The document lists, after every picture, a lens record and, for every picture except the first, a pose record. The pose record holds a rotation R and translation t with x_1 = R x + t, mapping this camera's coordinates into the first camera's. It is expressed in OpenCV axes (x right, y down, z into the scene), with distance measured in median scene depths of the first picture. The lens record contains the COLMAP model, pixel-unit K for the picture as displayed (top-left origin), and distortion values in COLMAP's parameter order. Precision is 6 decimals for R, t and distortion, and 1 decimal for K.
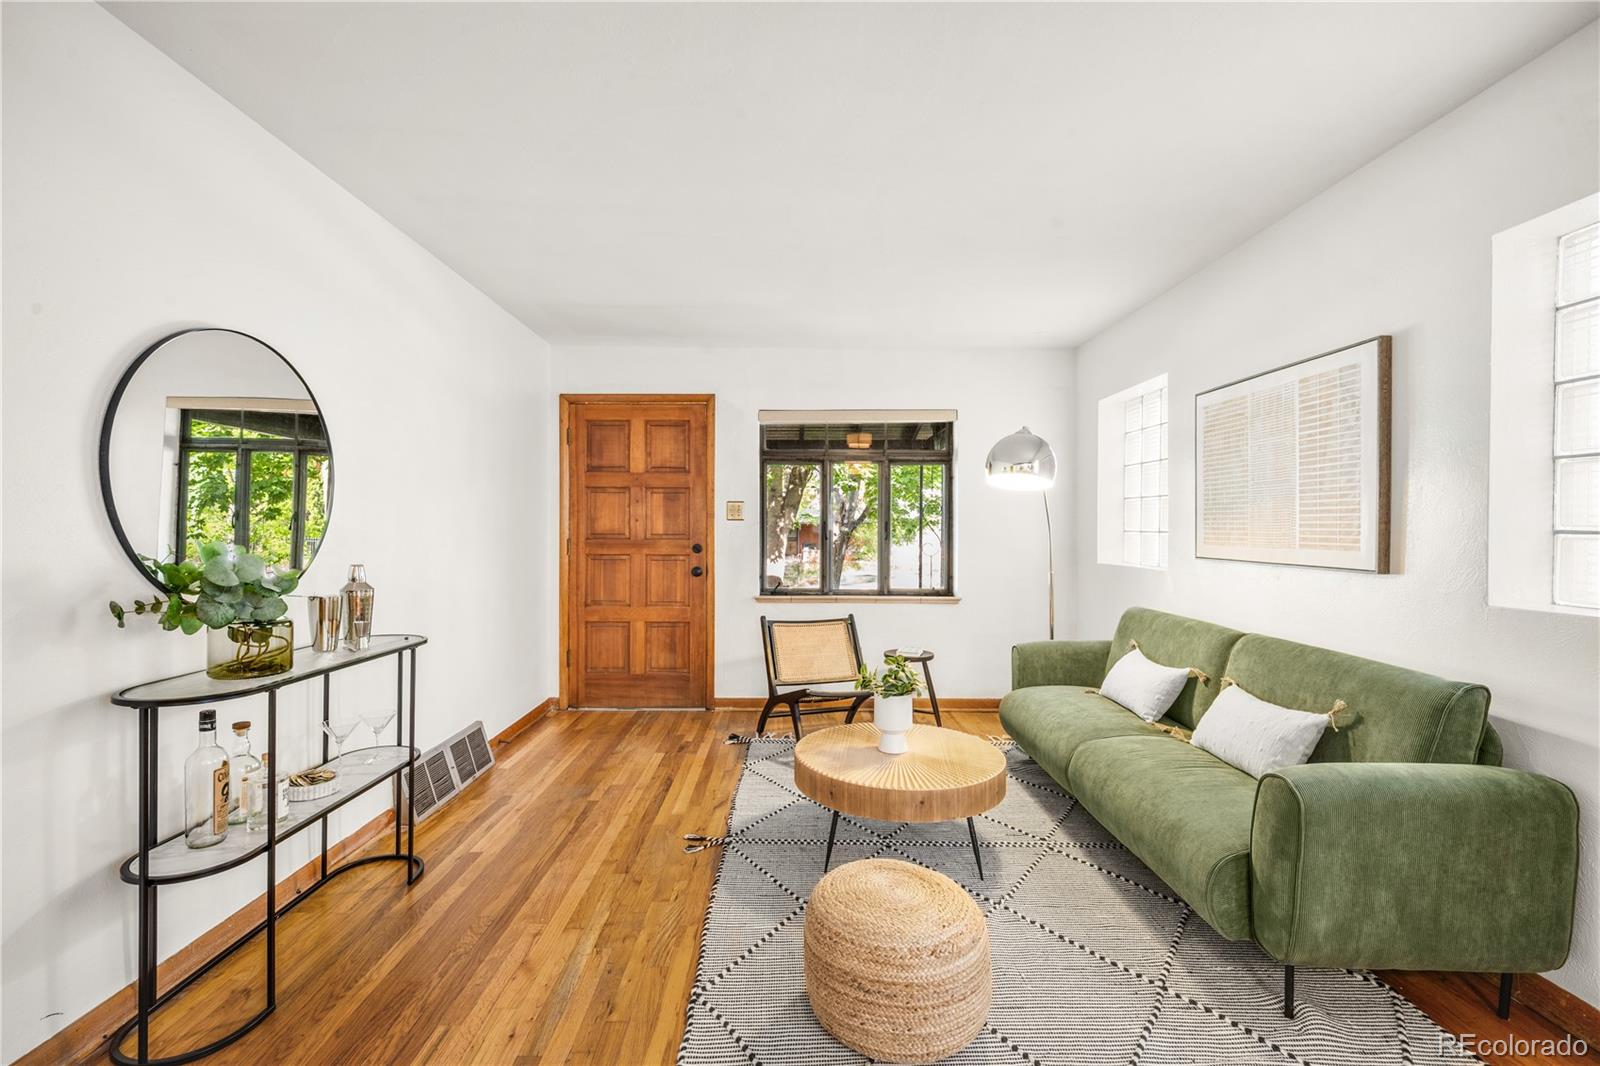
lens RADIAL K [[701.2, 0, 796.8], [0, 701.2, 535.4], [0, 0, 1]] dist [-0.000004, -0.000311]
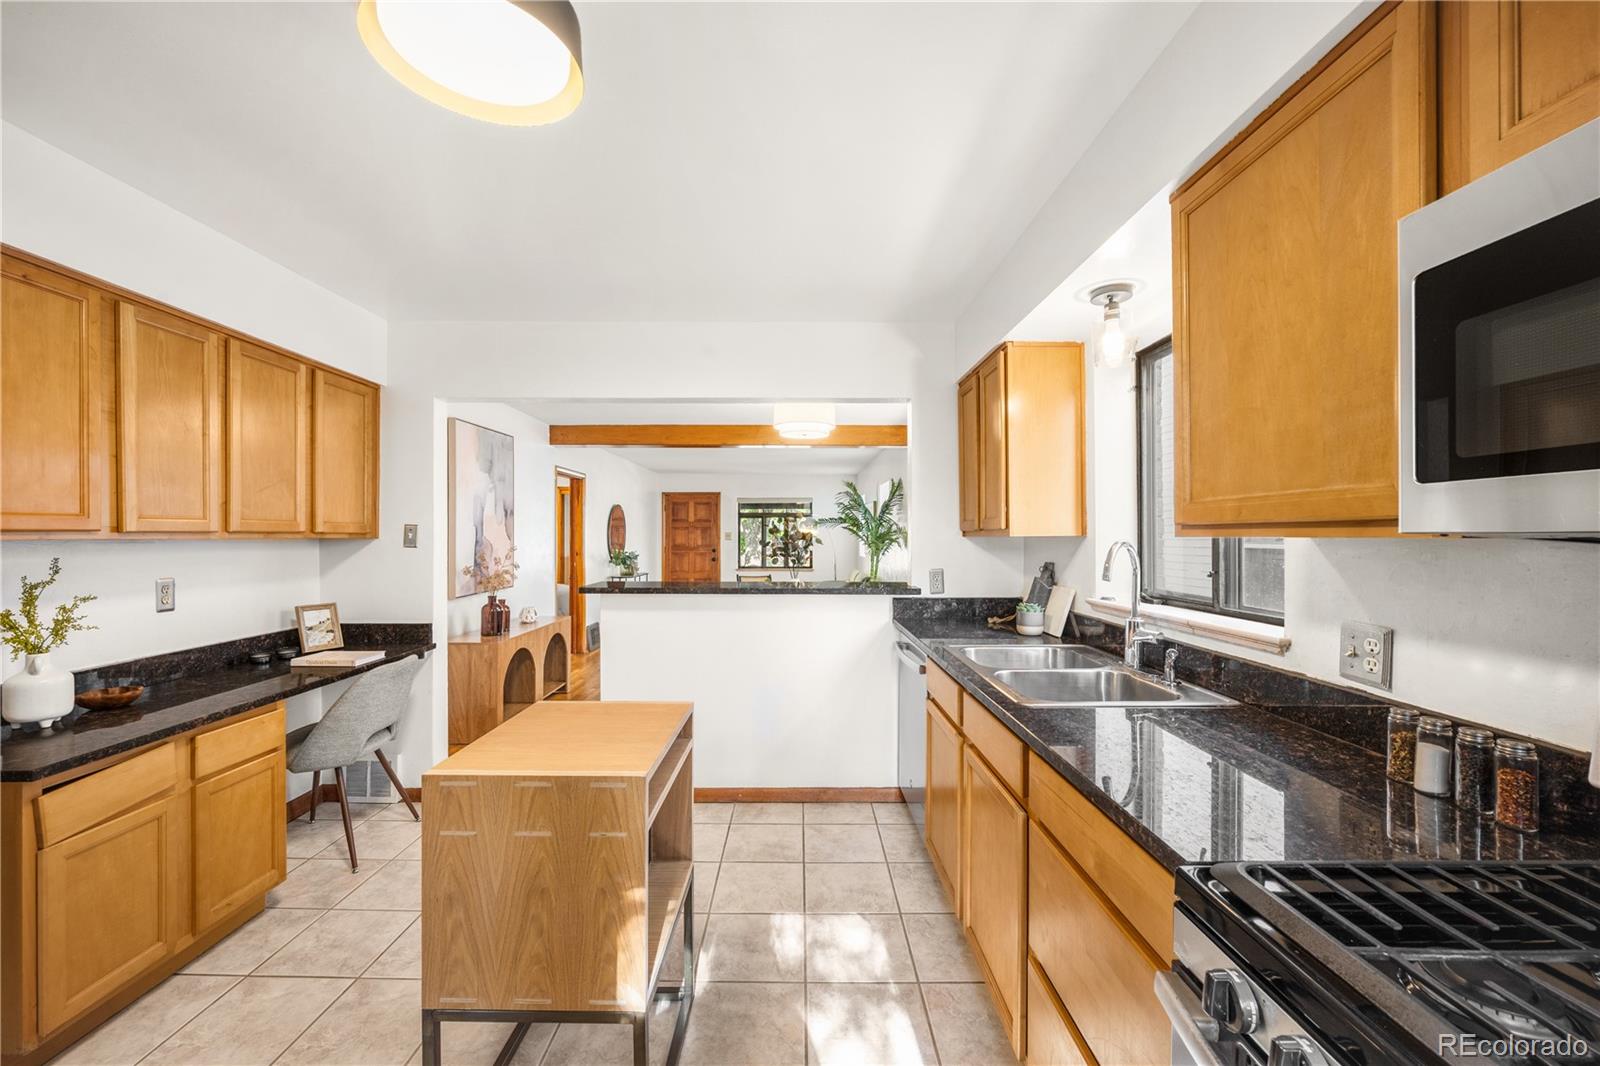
lens RADIAL K [[629.4, 0, 797.8], [0, 629.4, 535.2], [0, 0, 1]] dist [-0.000600, 0.000012]
pose [[0.999986, -0.002992, -0.004391, 0.183454], [0.002966, 0.999977, -0.006036, -0.023723], [0.004409, 0.006023, 0.999972, -1.364895]]
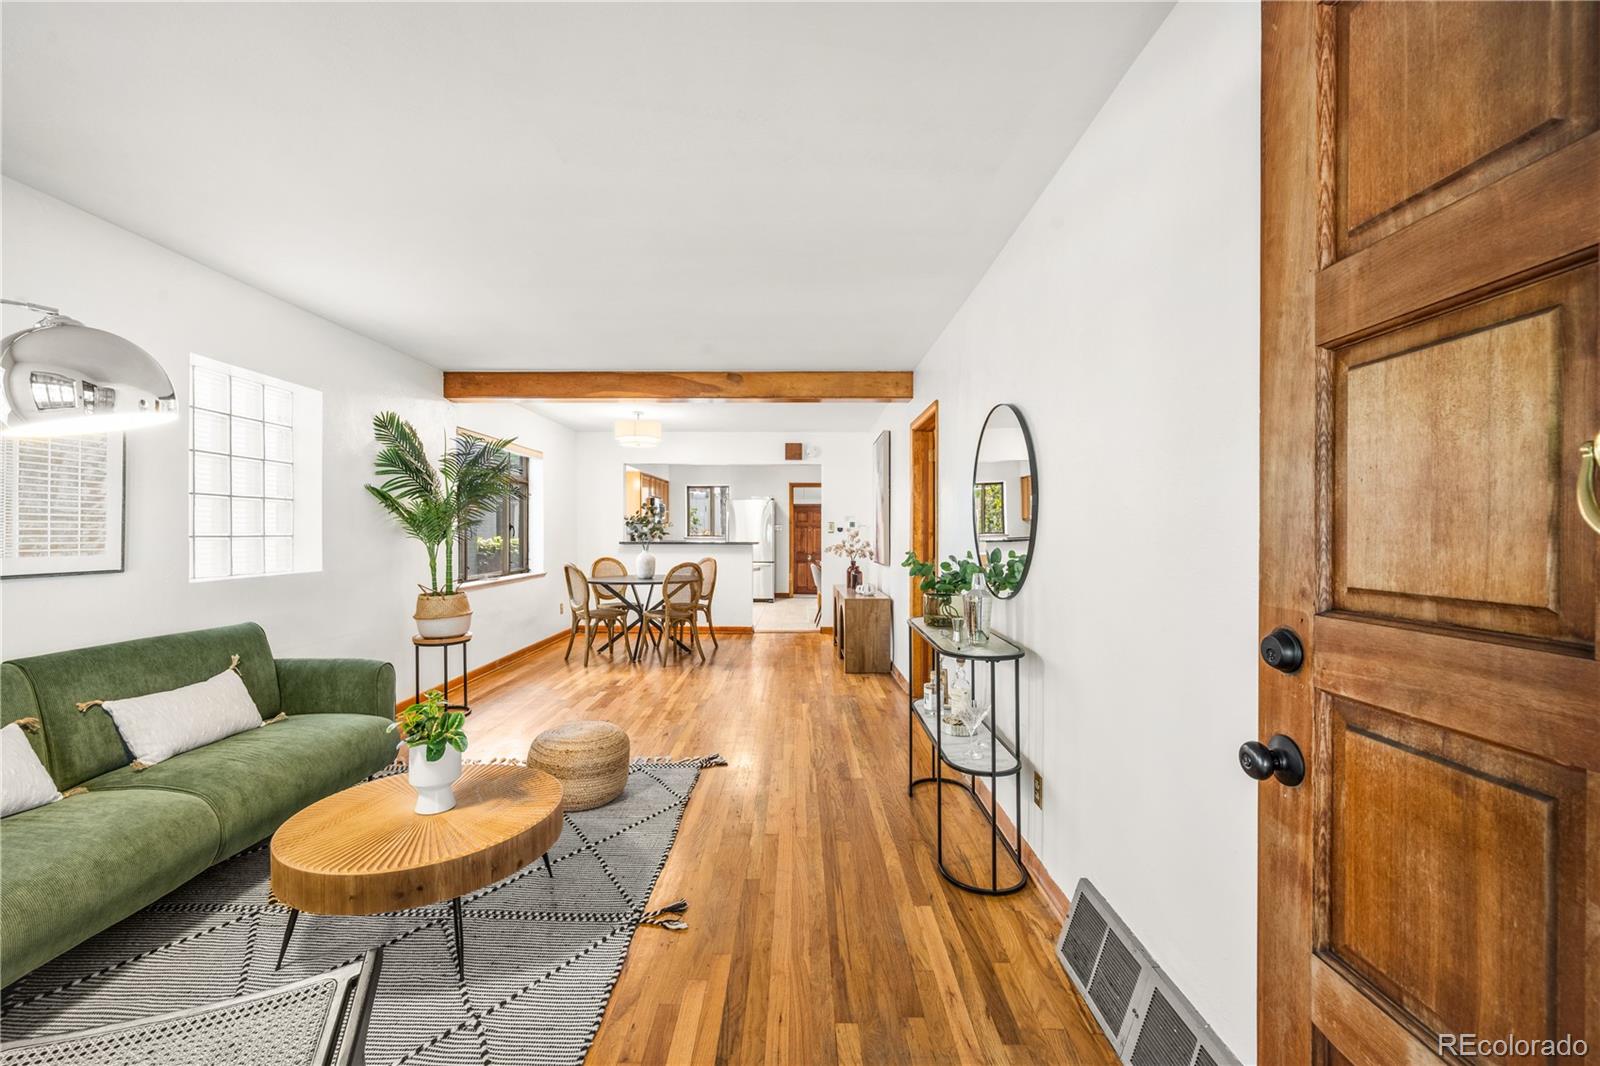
lens RADIAL K [[649.5, 0, 793.8], [0, 649.5, 533.4], [0, 0, 1]] dist [-0.006874, 0.000141]
pose [[-0.999833, -0.006956, 0.016885, -0.168867], [-0.006774, 0.999919, 0.010799, -0.015742], [-0.016959, 0.010683, -0.999799, 1.008459]]
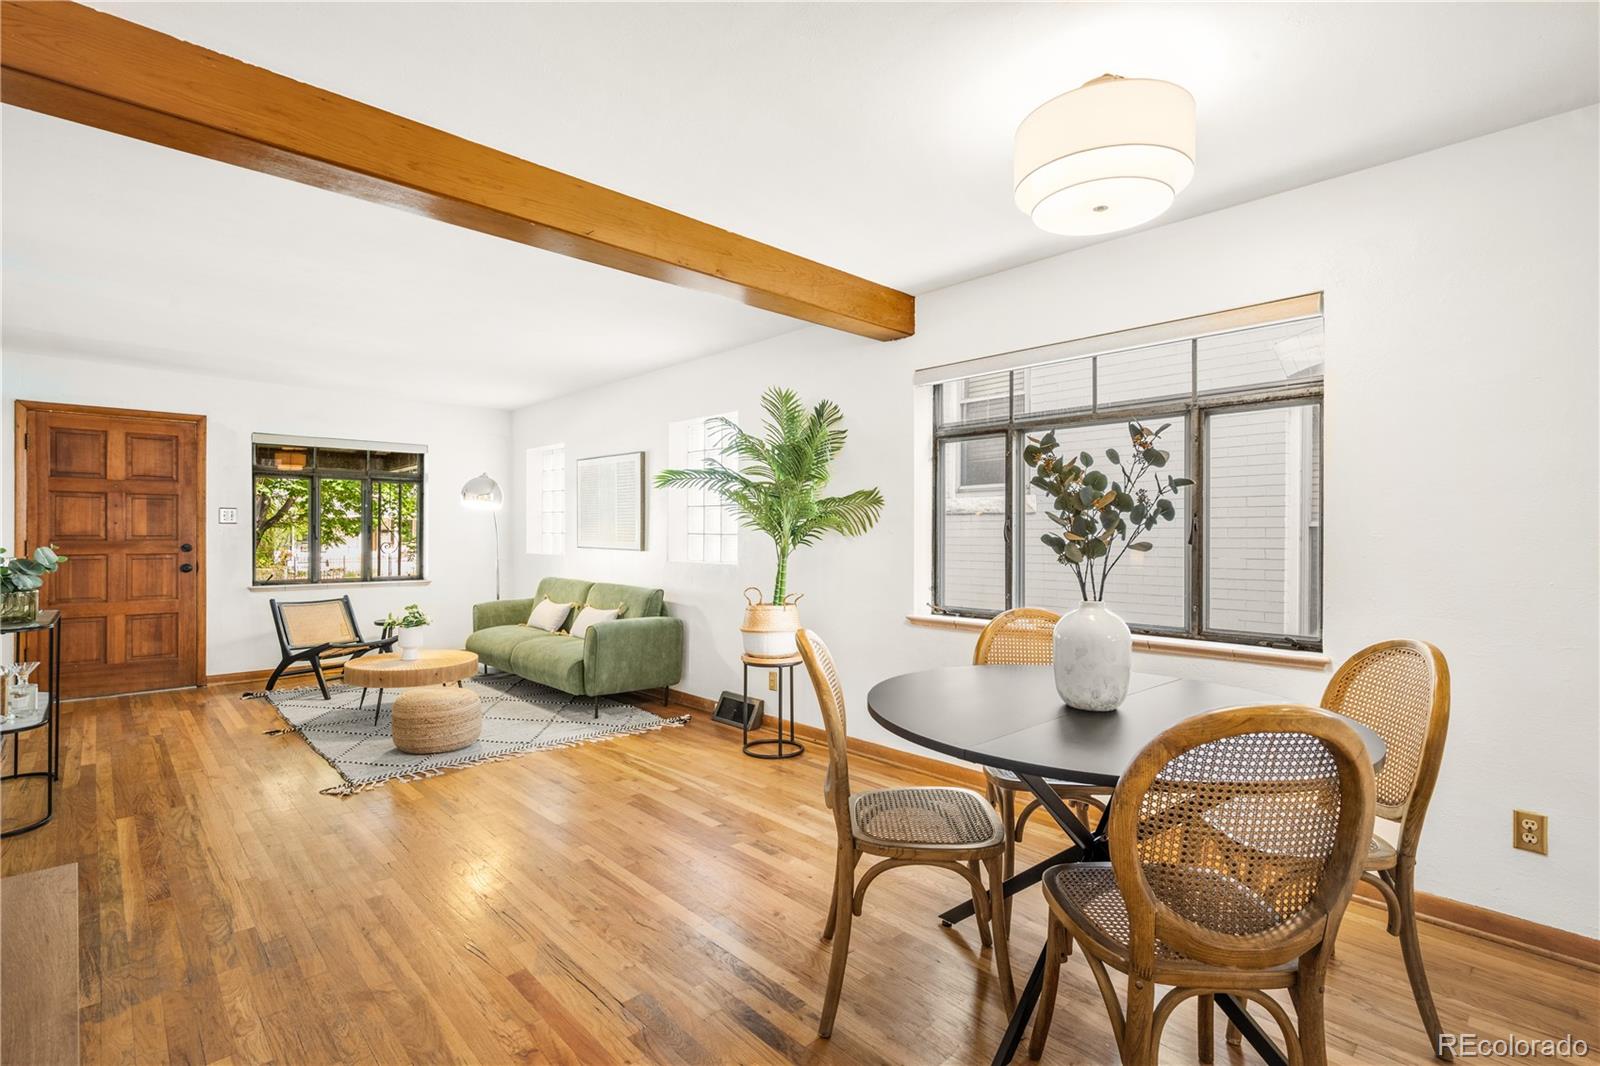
lens RADIAL K [[740.4, 0, 792.6], [0, 740.4, 533.8], [0, 0, 1]] dist [-0.002348, -0.000048]
pose [[0.734194, -0.002634, 0.678935, -0.235991], [0.003476, 0.999994, 0.000121, -0.001269], [-0.678931, 0.002271, 0.734198, -0.567482]]
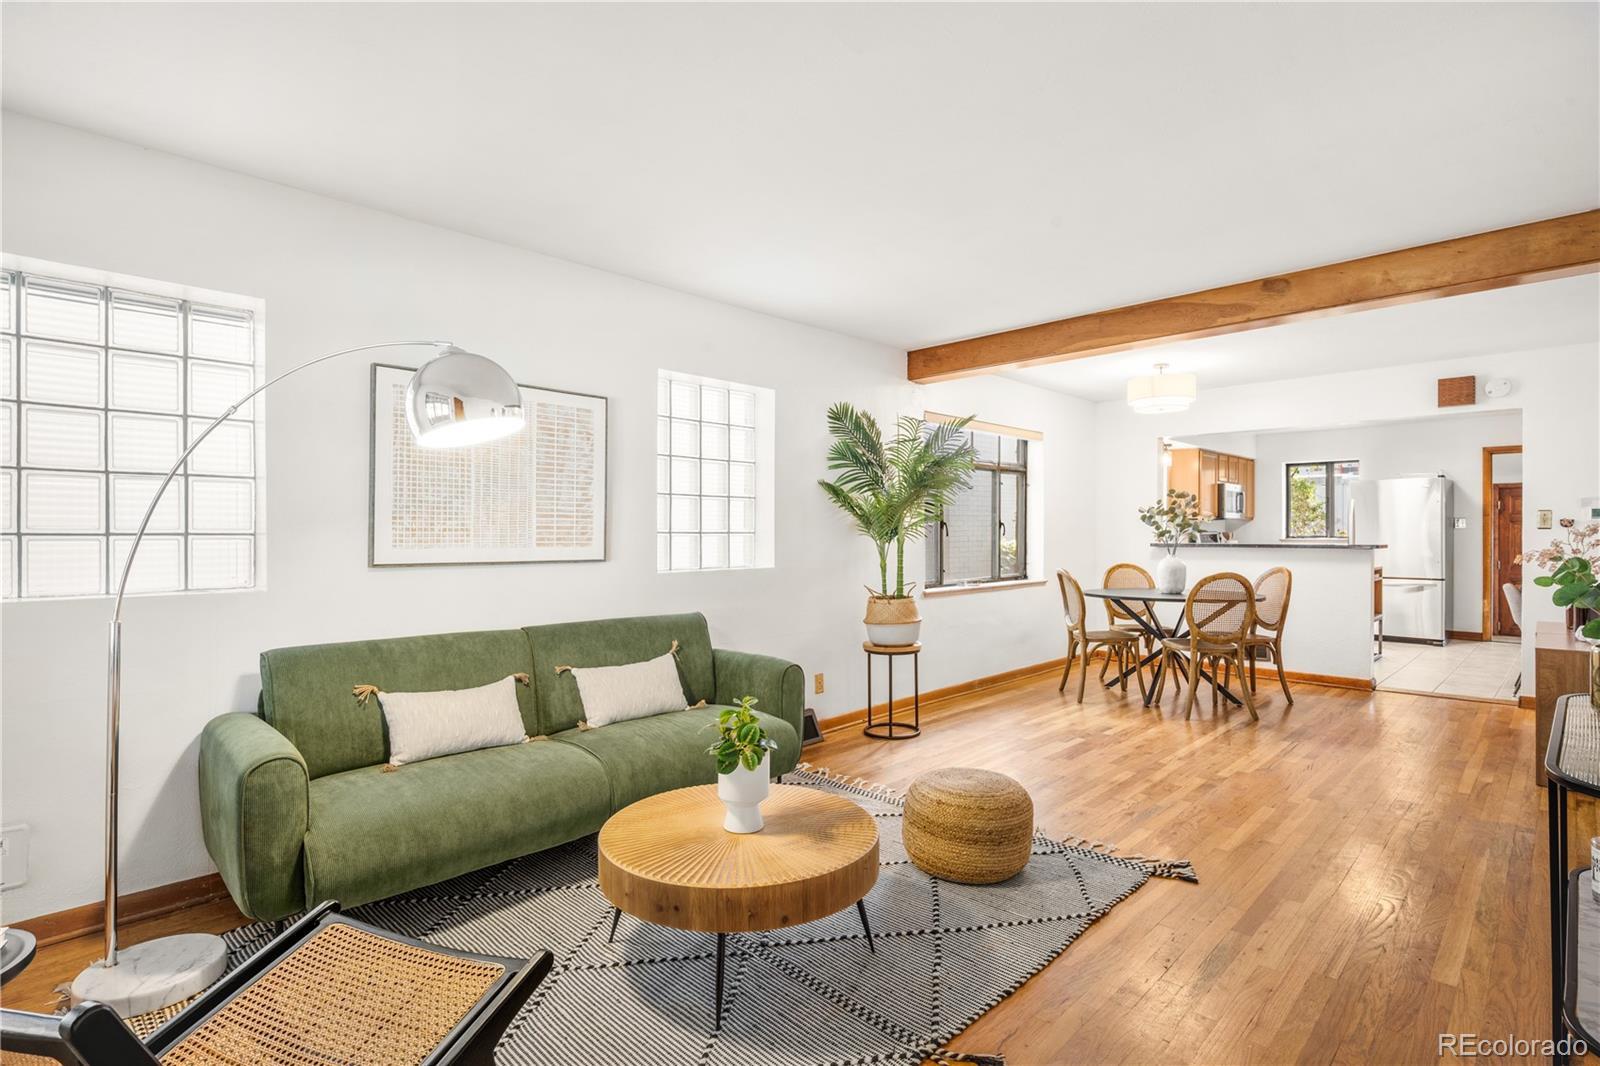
lens RADIAL K [[782.8, 0, 791.0], [0, 782.8, 536.7], [0, 0, 1]] dist [-0.002131, -0.000376]
pose [[-0.699677, -0.005938, 0.714435, -0.280481], [0.004090, 0.999916, 0.012317, -0.007205], [-0.714448, 0.011540, -0.699593, 0.890150]]
